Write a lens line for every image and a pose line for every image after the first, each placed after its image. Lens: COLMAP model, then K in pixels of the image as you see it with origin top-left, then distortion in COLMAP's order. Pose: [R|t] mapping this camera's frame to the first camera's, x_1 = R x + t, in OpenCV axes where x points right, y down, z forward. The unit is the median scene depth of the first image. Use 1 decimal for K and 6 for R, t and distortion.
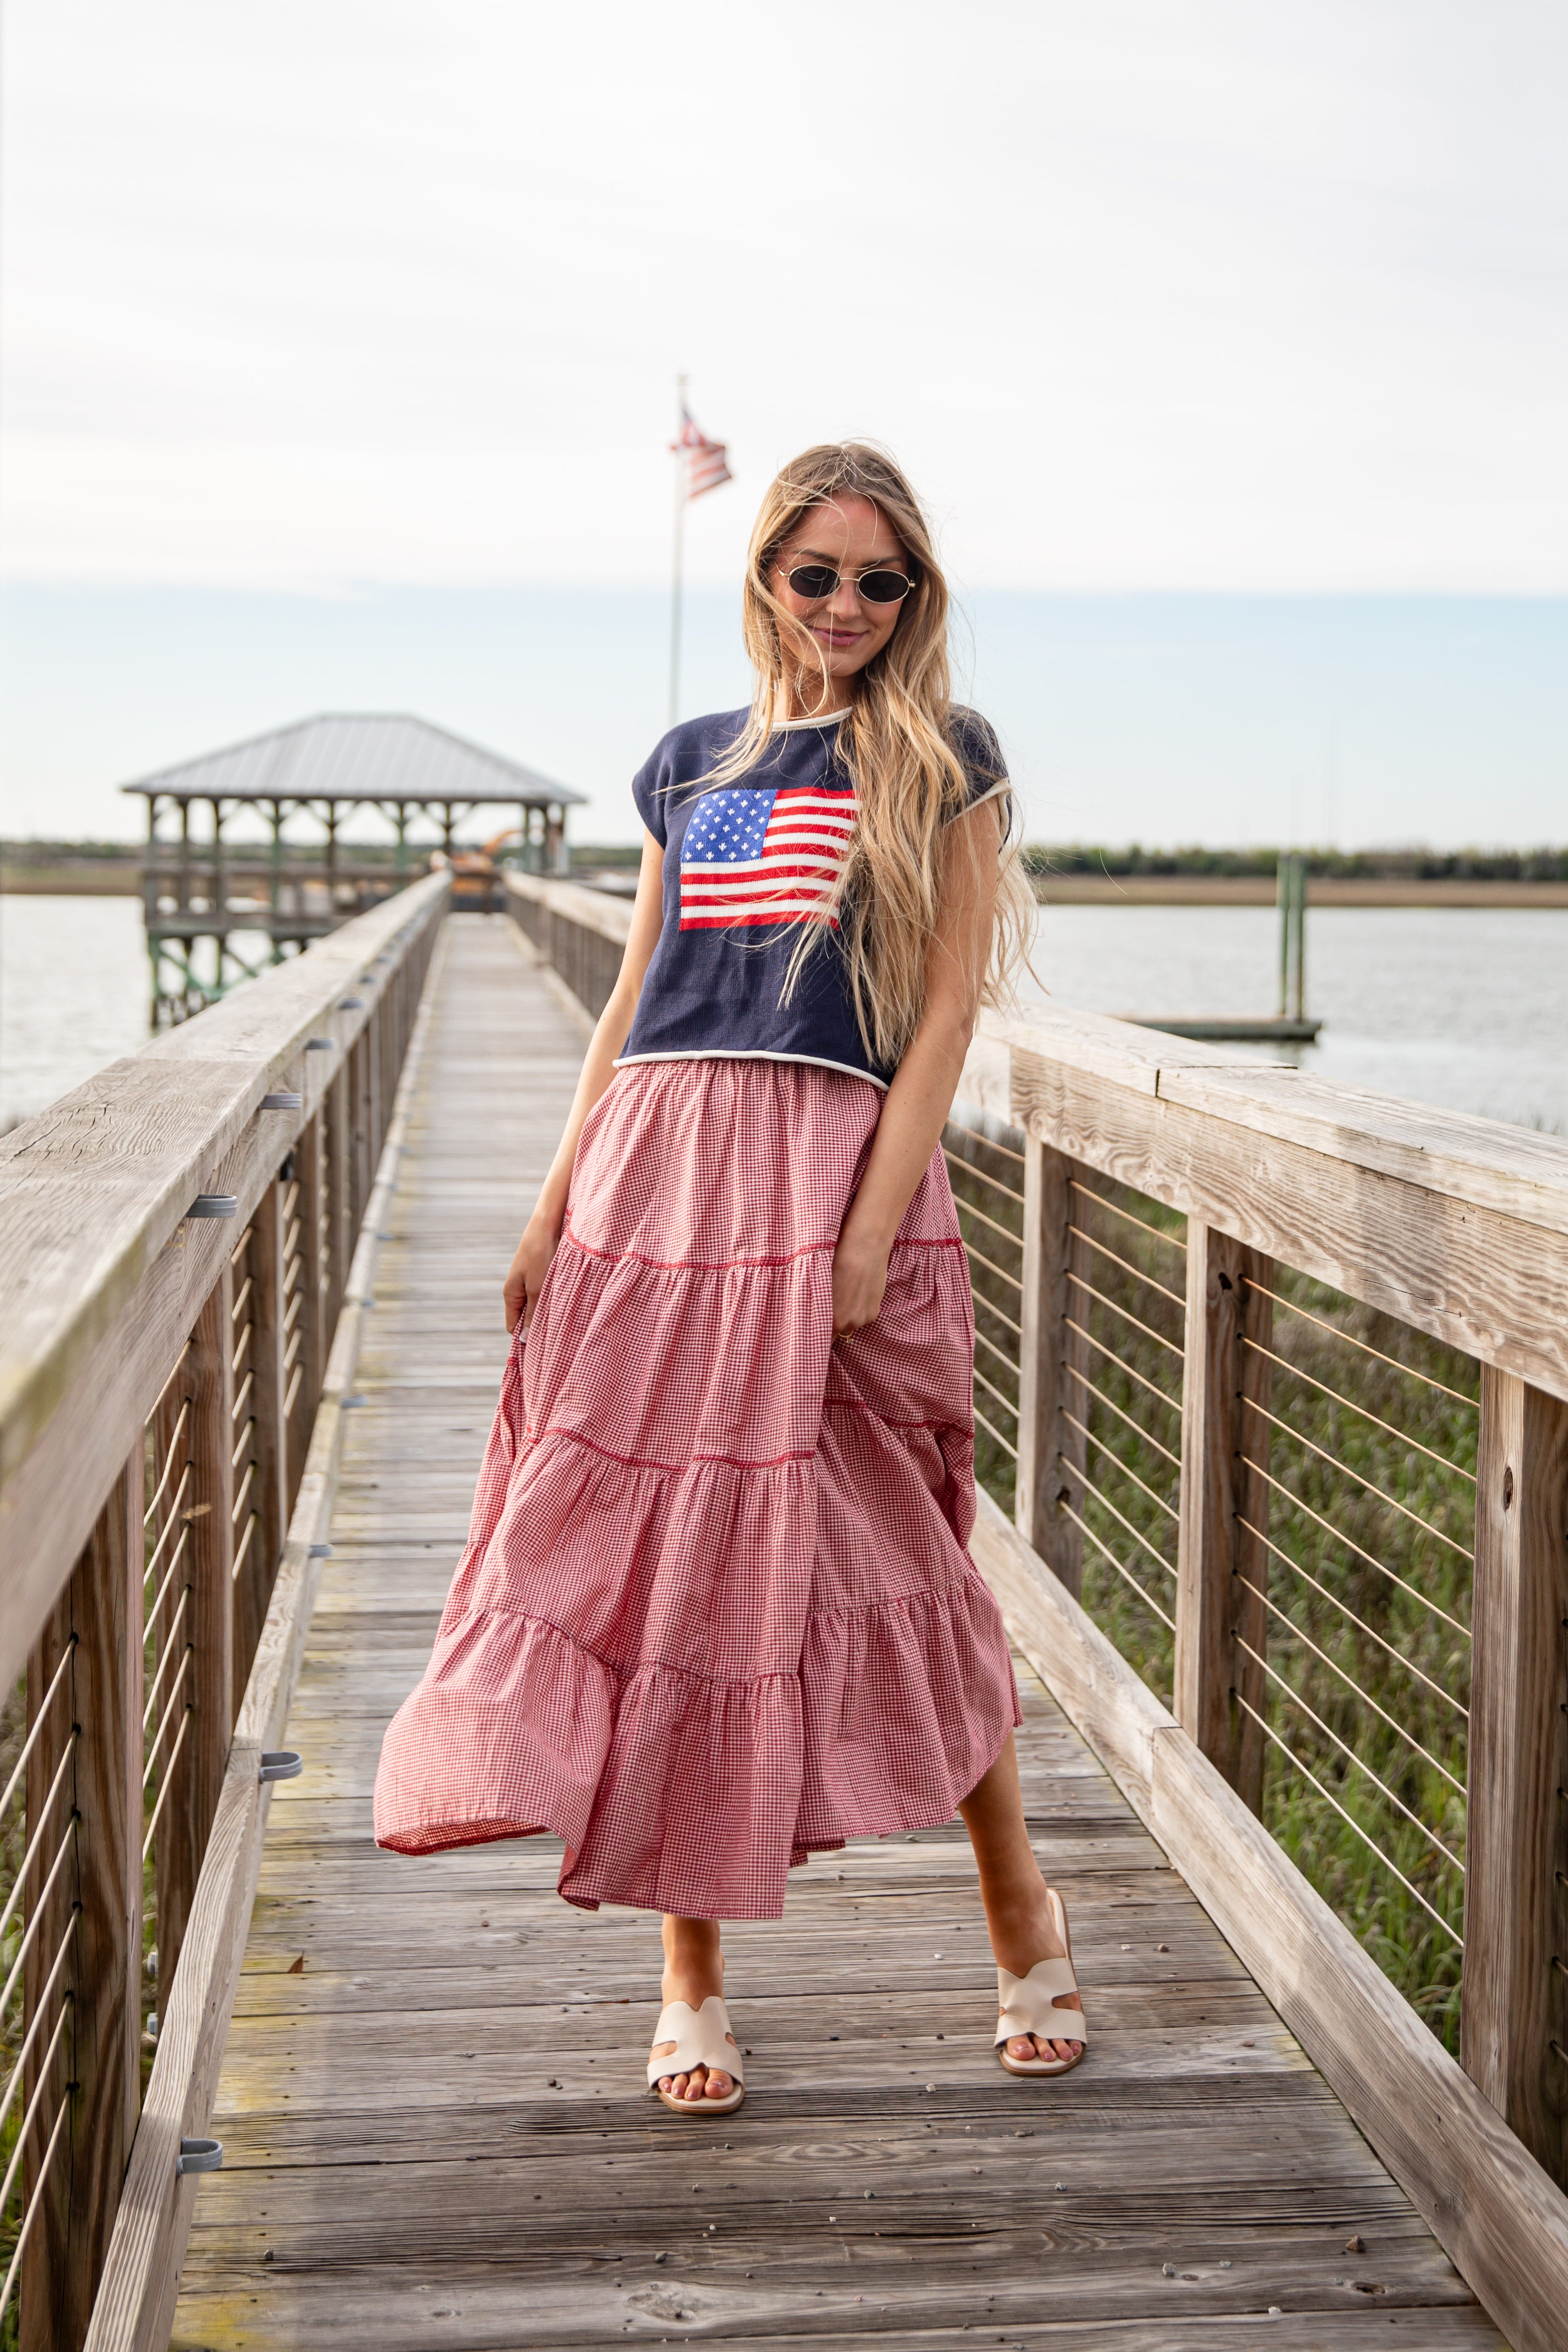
lens RADIAL K [[3130.6, 0, 831.8], [0, 3130.6, 1016.6], [0, 0, 1]] dist [0.017784, 0.071714]
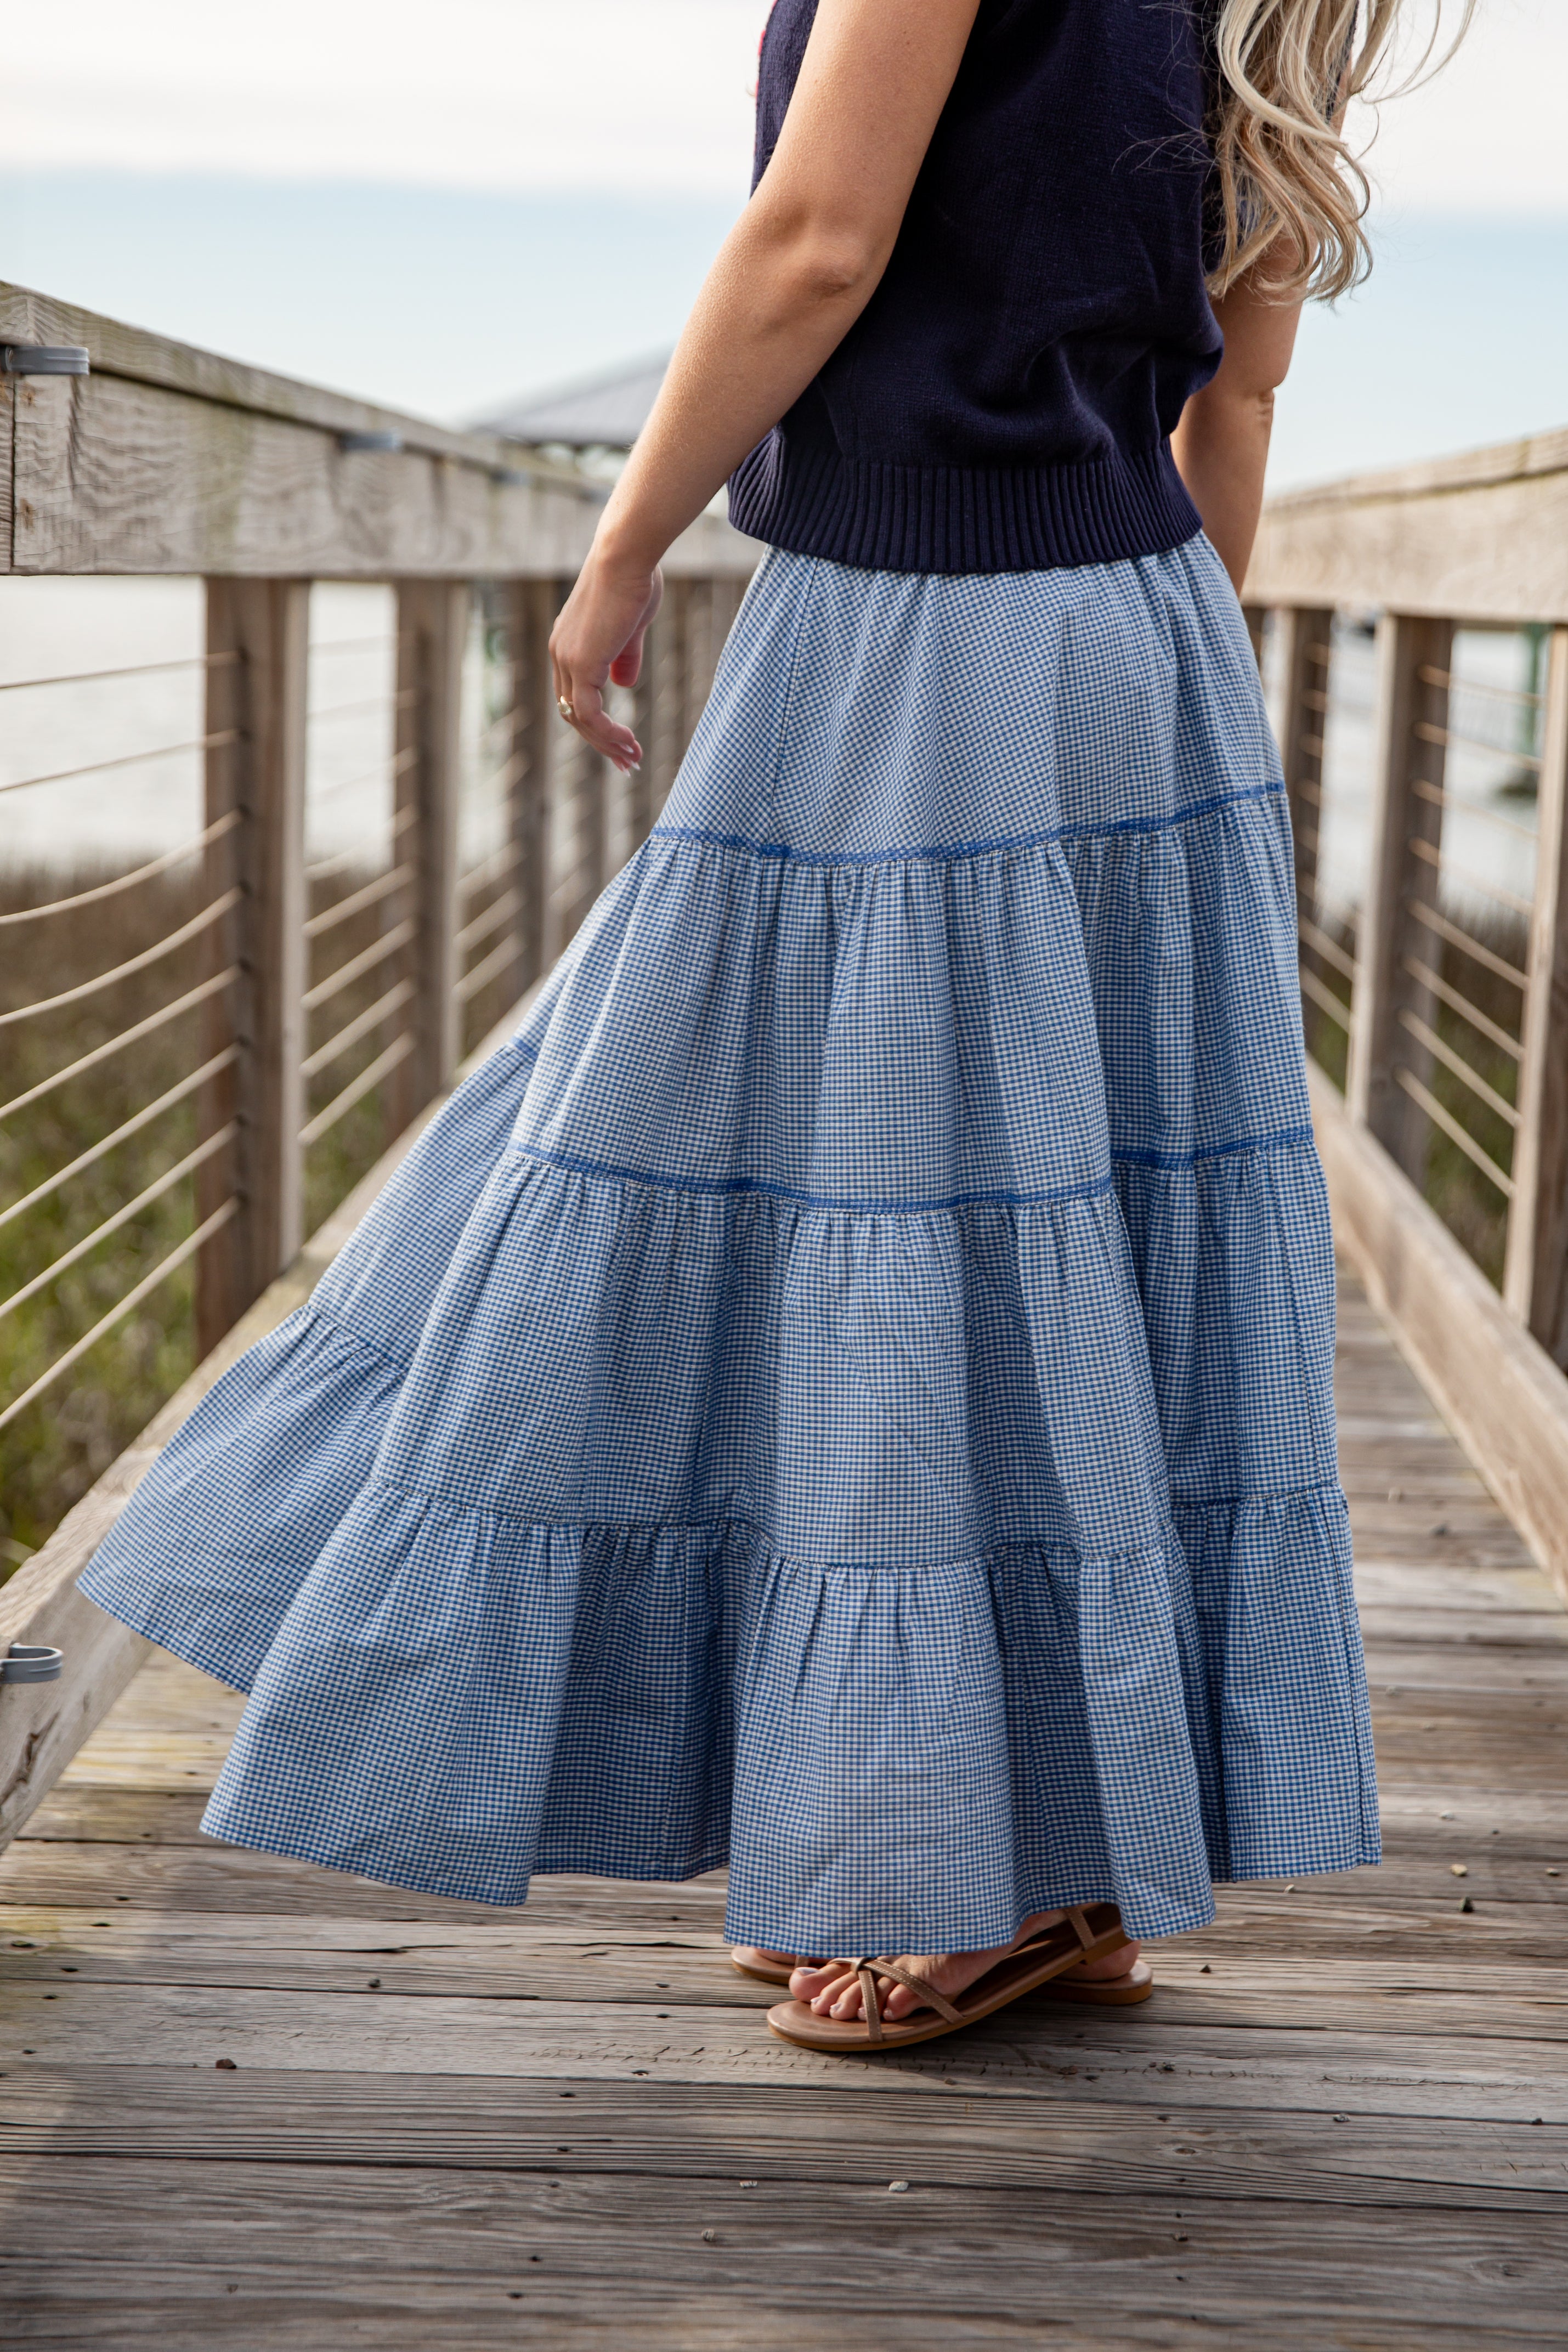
lens RADIAL K [[4270.4, 0, 829.5], [0, 4270.4, 988.0], [0, 0, 1]] dist [0.096765, 0.155144]
pose [[0.990505, 0.040951, -0.131238, 0.004346], [-0.034044, 0.997936, 0.054452, 0.074757], [0.133197, -0.049467, 0.989854, 0.682464]]
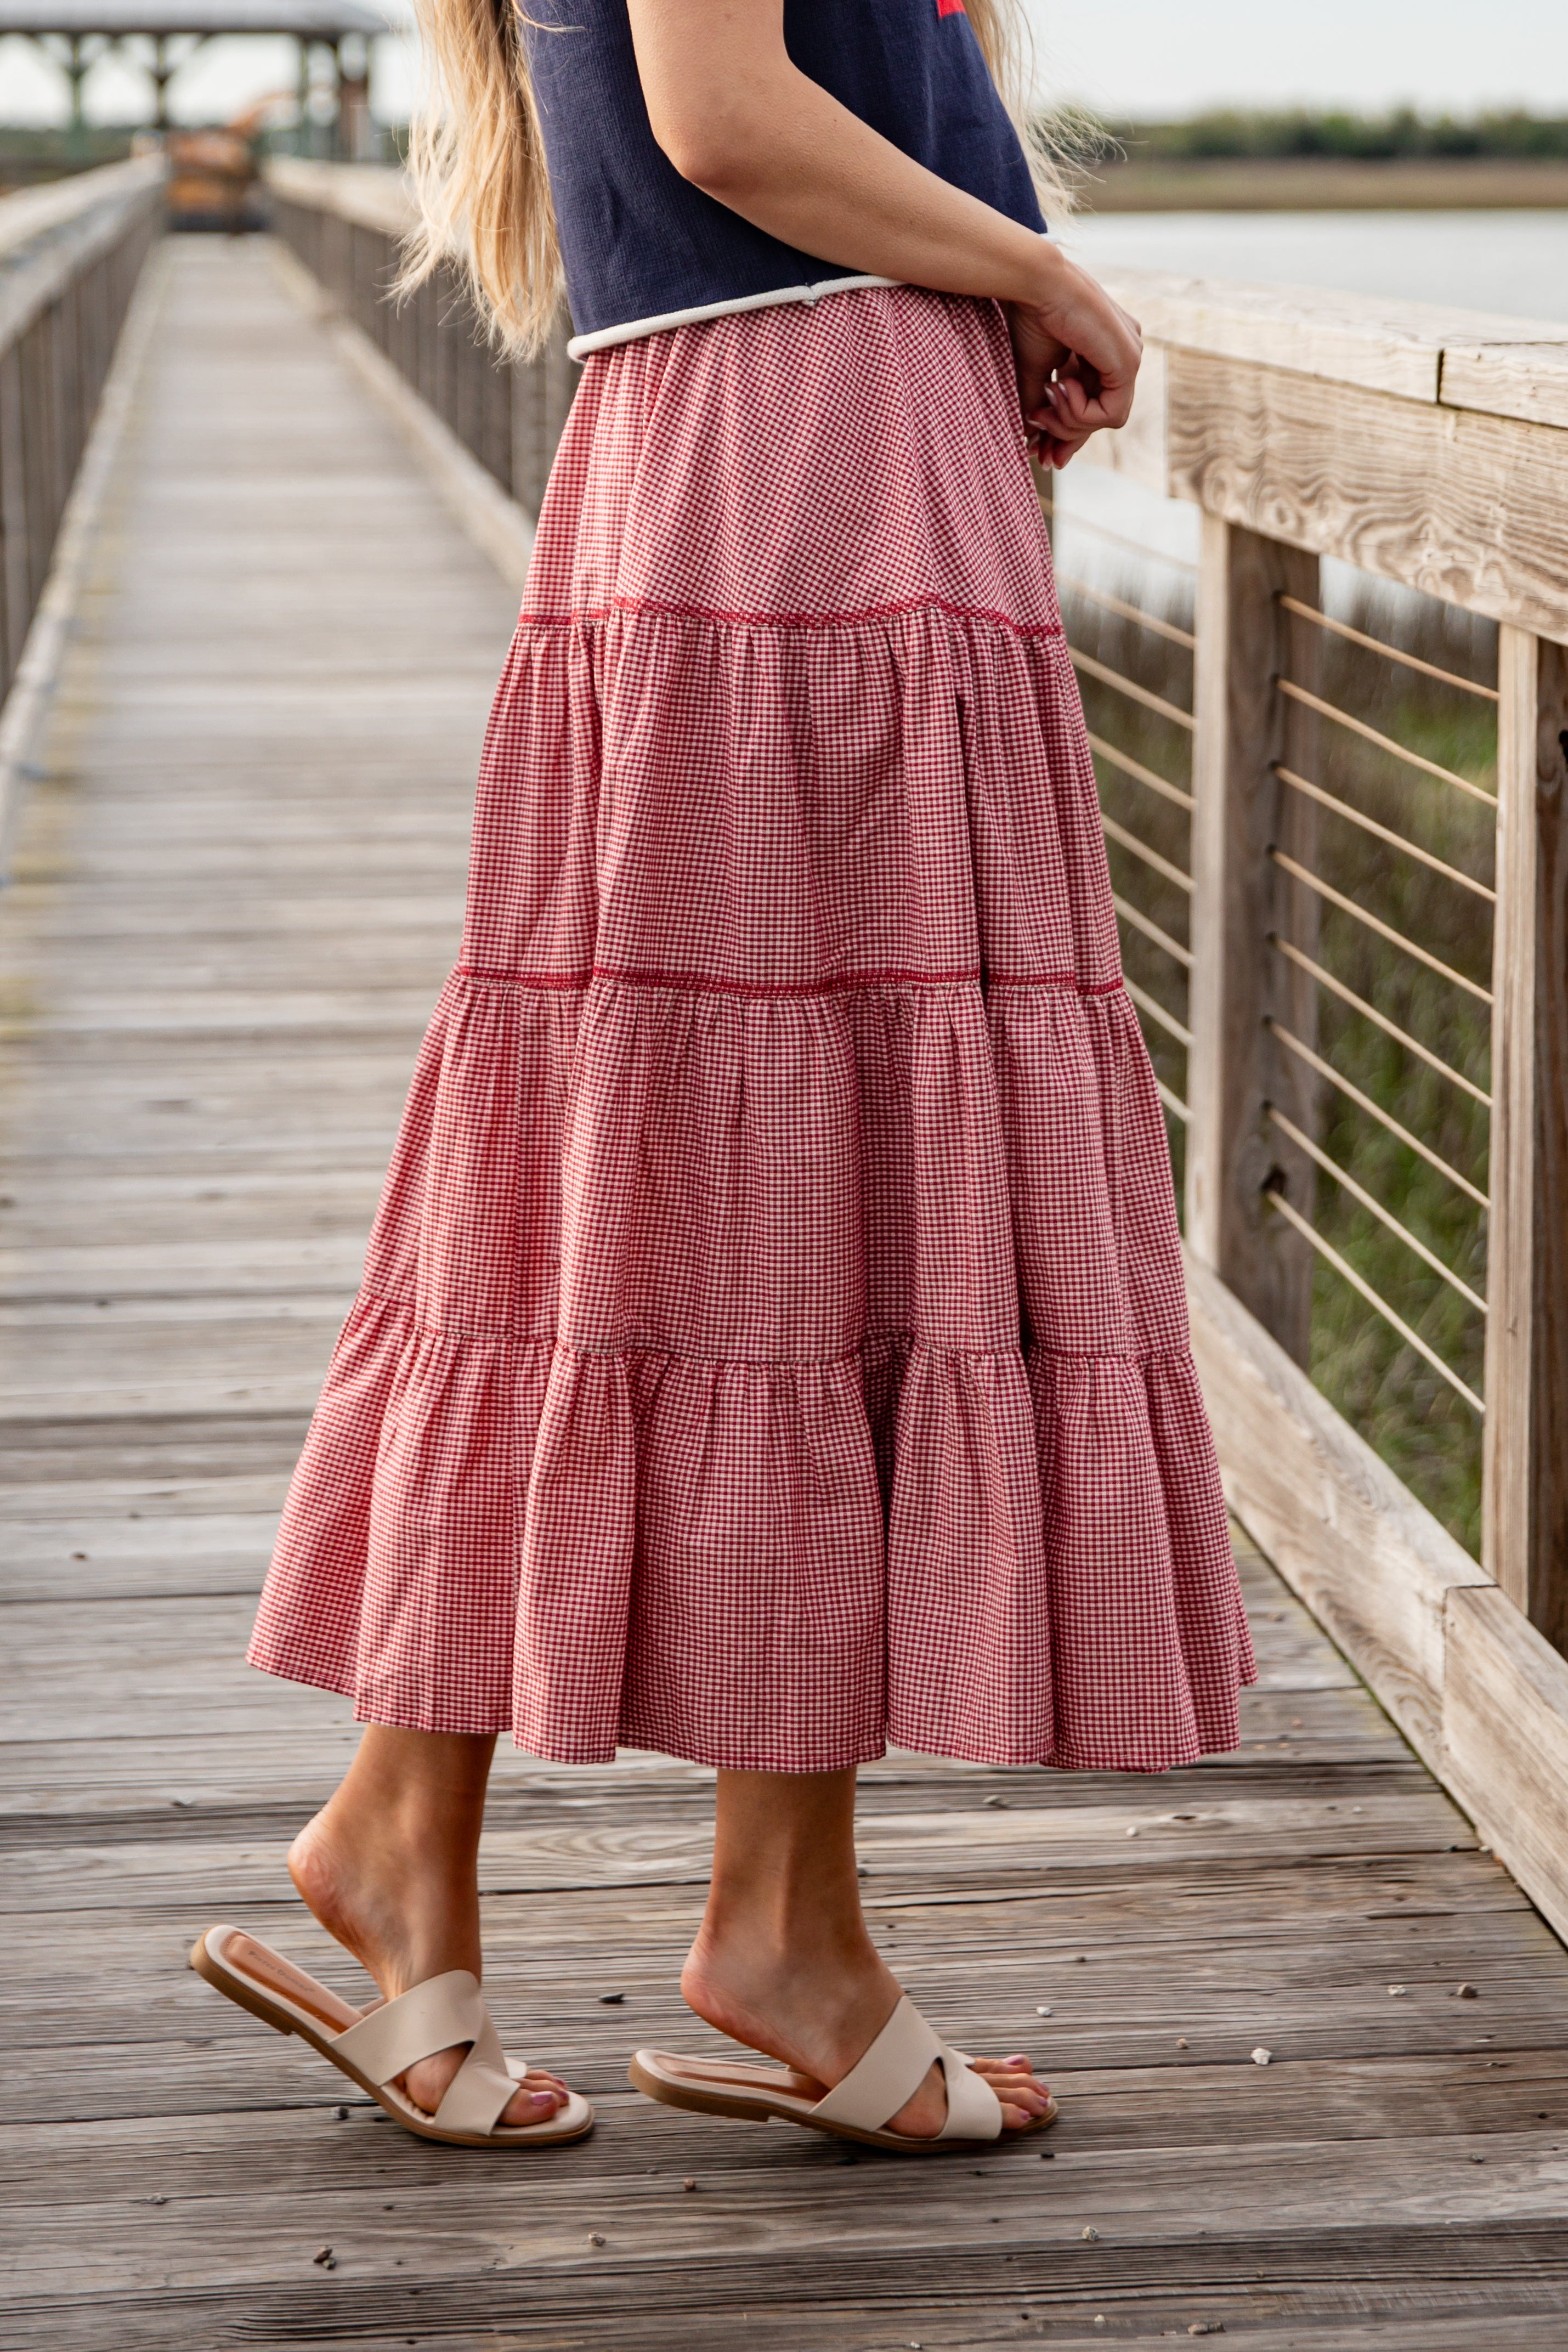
lens RADIAL K [[5631.6, 0, 852.5], [0, 5631.6, 654.1], [0, 0, 1]] dist [0.090145, -0.009603]
pose [[0.999907, -0.013535, -0.001862, 0.006448], [0.013602, 0.999012, 0.042298, 0.029037], [0.001288, -0.042320, 0.999103, 0.051091]]
